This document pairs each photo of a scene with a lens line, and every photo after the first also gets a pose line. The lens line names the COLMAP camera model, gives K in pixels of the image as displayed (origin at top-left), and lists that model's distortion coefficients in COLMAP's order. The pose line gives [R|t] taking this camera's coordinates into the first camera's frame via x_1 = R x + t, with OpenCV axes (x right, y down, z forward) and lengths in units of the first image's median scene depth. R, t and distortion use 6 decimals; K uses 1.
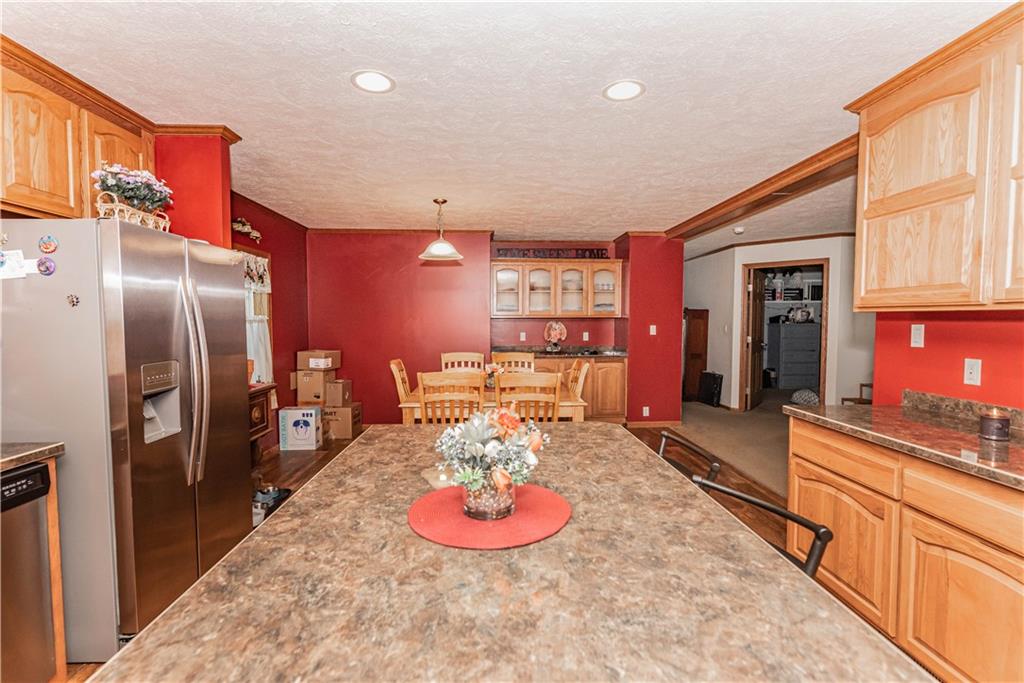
lens RADIAL K [[477.9, 0, 516.0], [0, 477.9, 337.2], [0, 0, 1]] dist [0.013388, -0.000470]
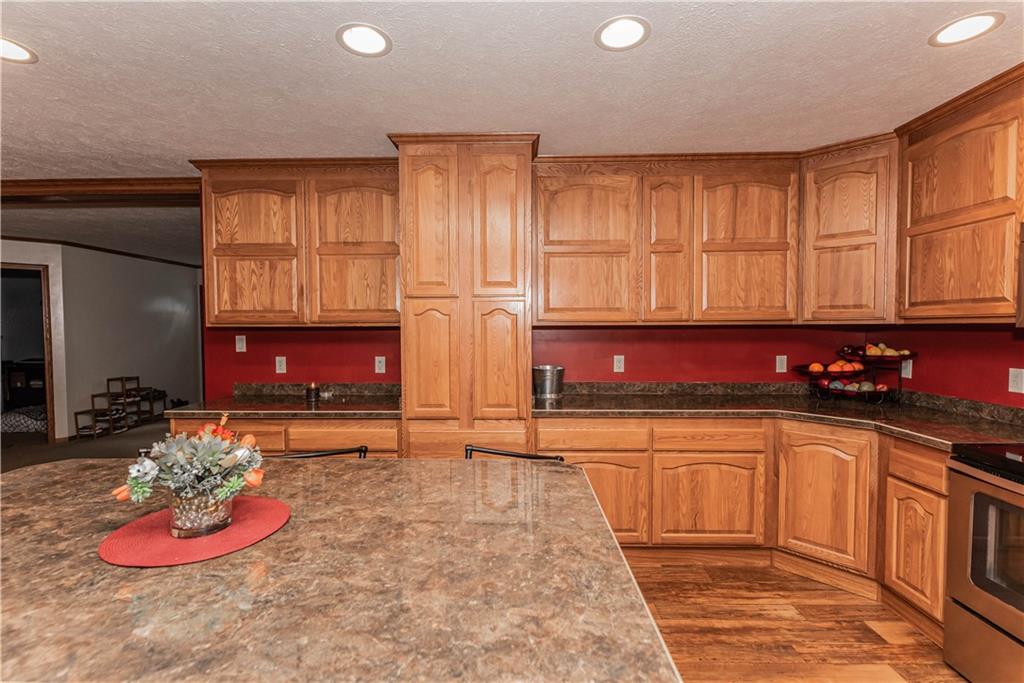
lens RADIAL K [[459.7, 0, 518.0], [0, 459.7, 347.9], [0, 0, 1]] dist [0.007237, -0.005600]
pose [[0.039697, -0.044576, 0.998217, -0.575819], [0.041858, 0.998202, 0.042911, -0.017581], [-0.998335, 0.040079, 0.041492, 0.164236]]
